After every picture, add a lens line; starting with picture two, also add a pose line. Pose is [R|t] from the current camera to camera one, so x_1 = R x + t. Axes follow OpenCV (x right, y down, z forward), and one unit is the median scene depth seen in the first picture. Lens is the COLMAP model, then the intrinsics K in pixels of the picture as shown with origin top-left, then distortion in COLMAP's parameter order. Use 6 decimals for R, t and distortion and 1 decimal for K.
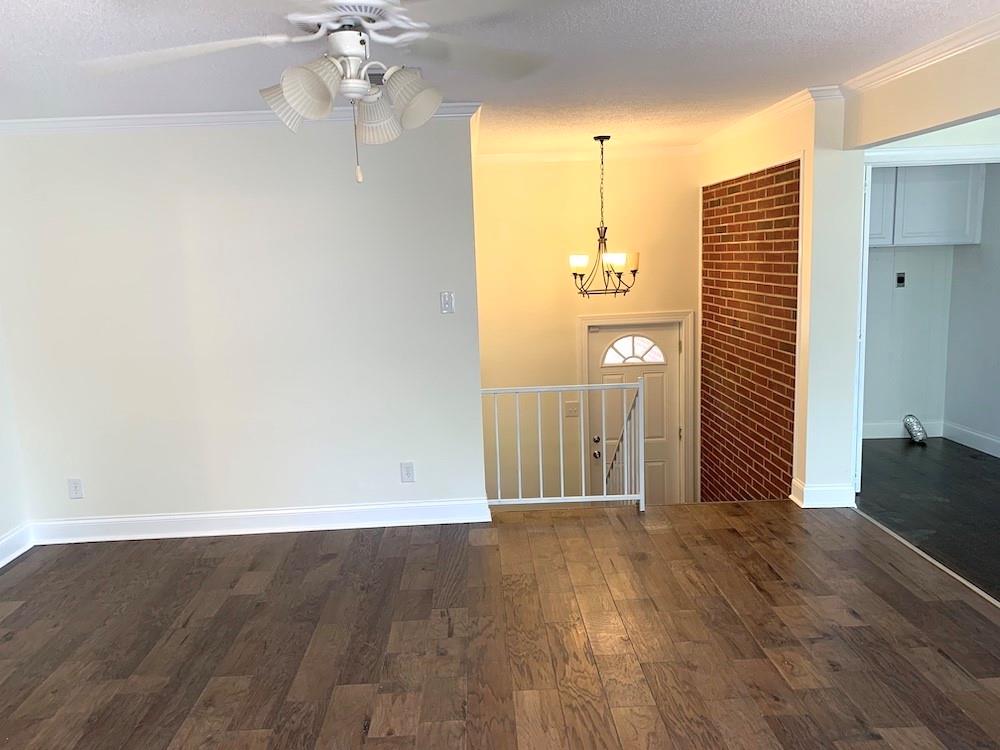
lens RADIAL K [[755.3, 0, 489.0], [0, 755.3, 370.2], [0, 0, 1]] dist [0.064382, -0.101561]
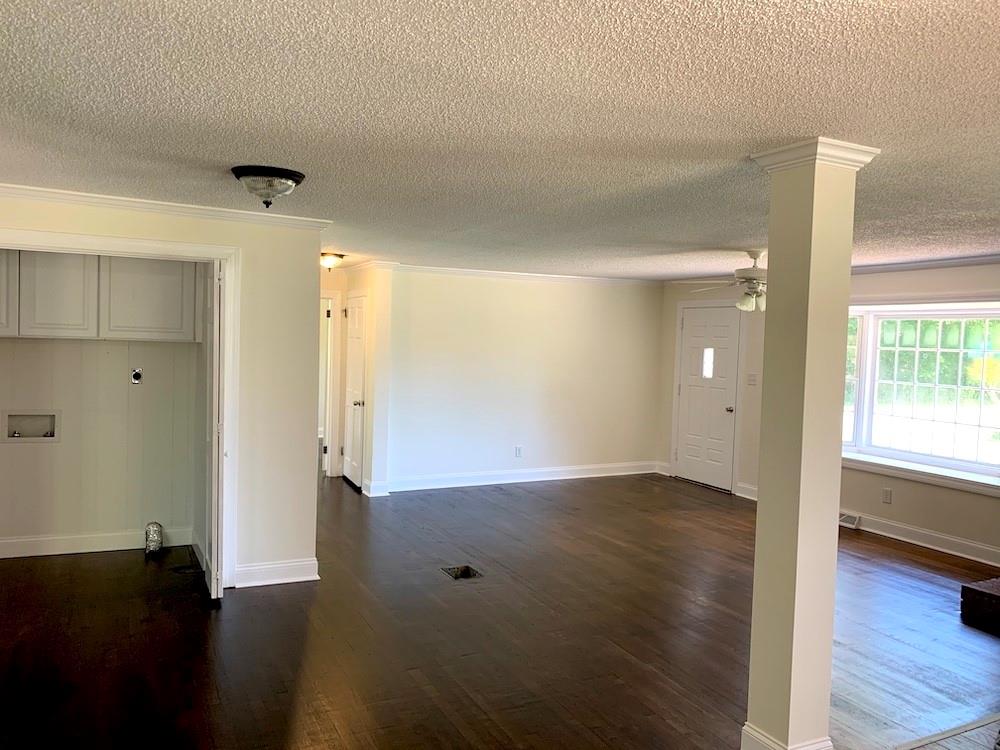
lens RADIAL K [[755.3, 0, 489.0], [0, 755.3, 370.2], [0, 0, 1]] dist [0.064382, -0.101561]
pose [[0.905115, 0.050458, 0.422163, 0.534857], [-0.006107, 0.994373, -0.105757, -0.029753], [-0.425124, 0.093145, 0.900330, -0.014390]]
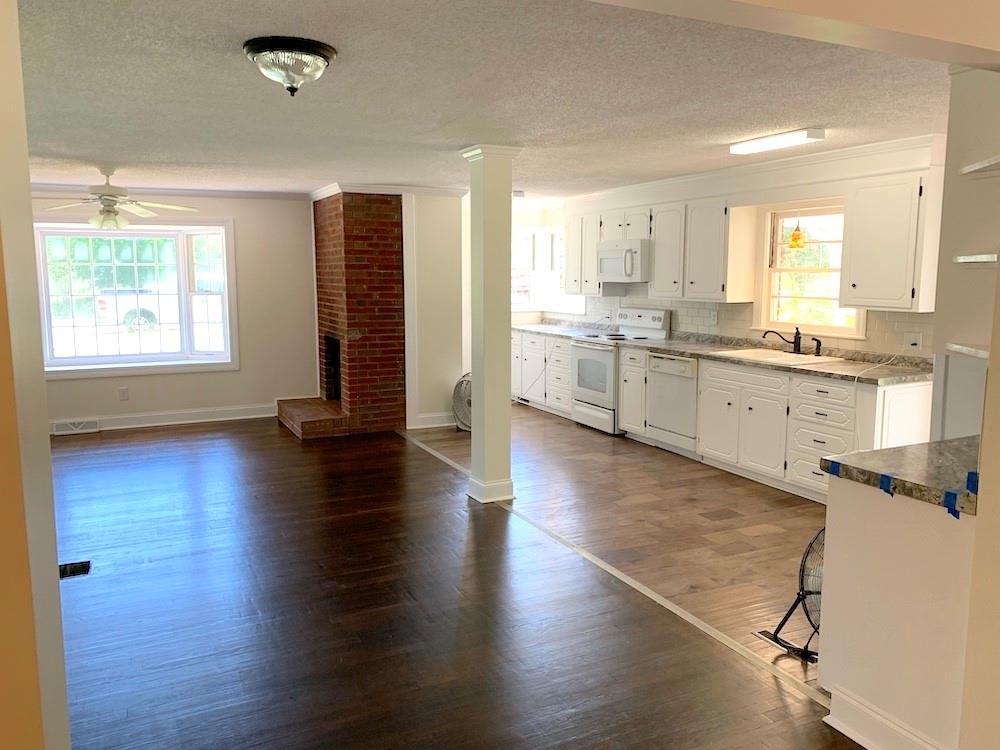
lens RADIAL K [[755.3, 0, 489.0], [0, 755.3, 370.2], [0, 0, 1]] dist [0.064382, -0.101561]
pose [[-0.408262, -0.078378, 0.909494, 0.138122], [0.151944, 0.976575, 0.152365, -0.108644], [-0.900131, 0.200397, -0.386790, 0.693114]]
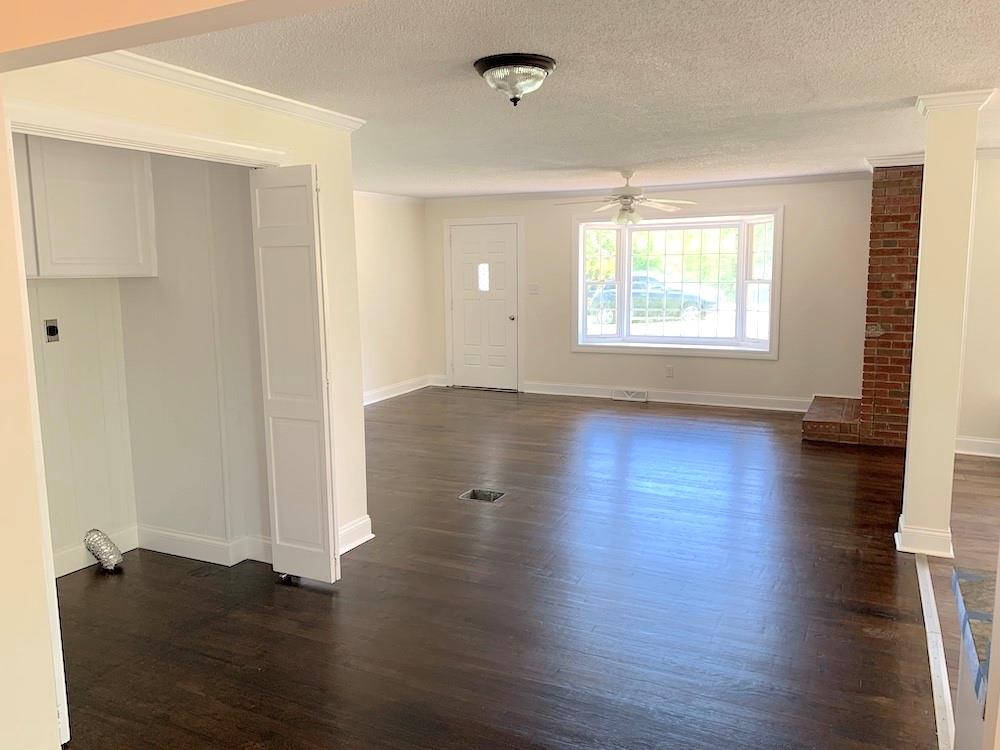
lens RADIAL K [[755.3, 0, 489.0], [0, 755.3, 370.2], [0, 0, 1]] dist [0.064382, -0.101561]
pose [[0.472827, -0.090182, 0.876528, 0.146999], [0.124232, 0.991635, 0.035010, -0.061941], [-0.872354, 0.092339, 0.480076, 0.372873]]
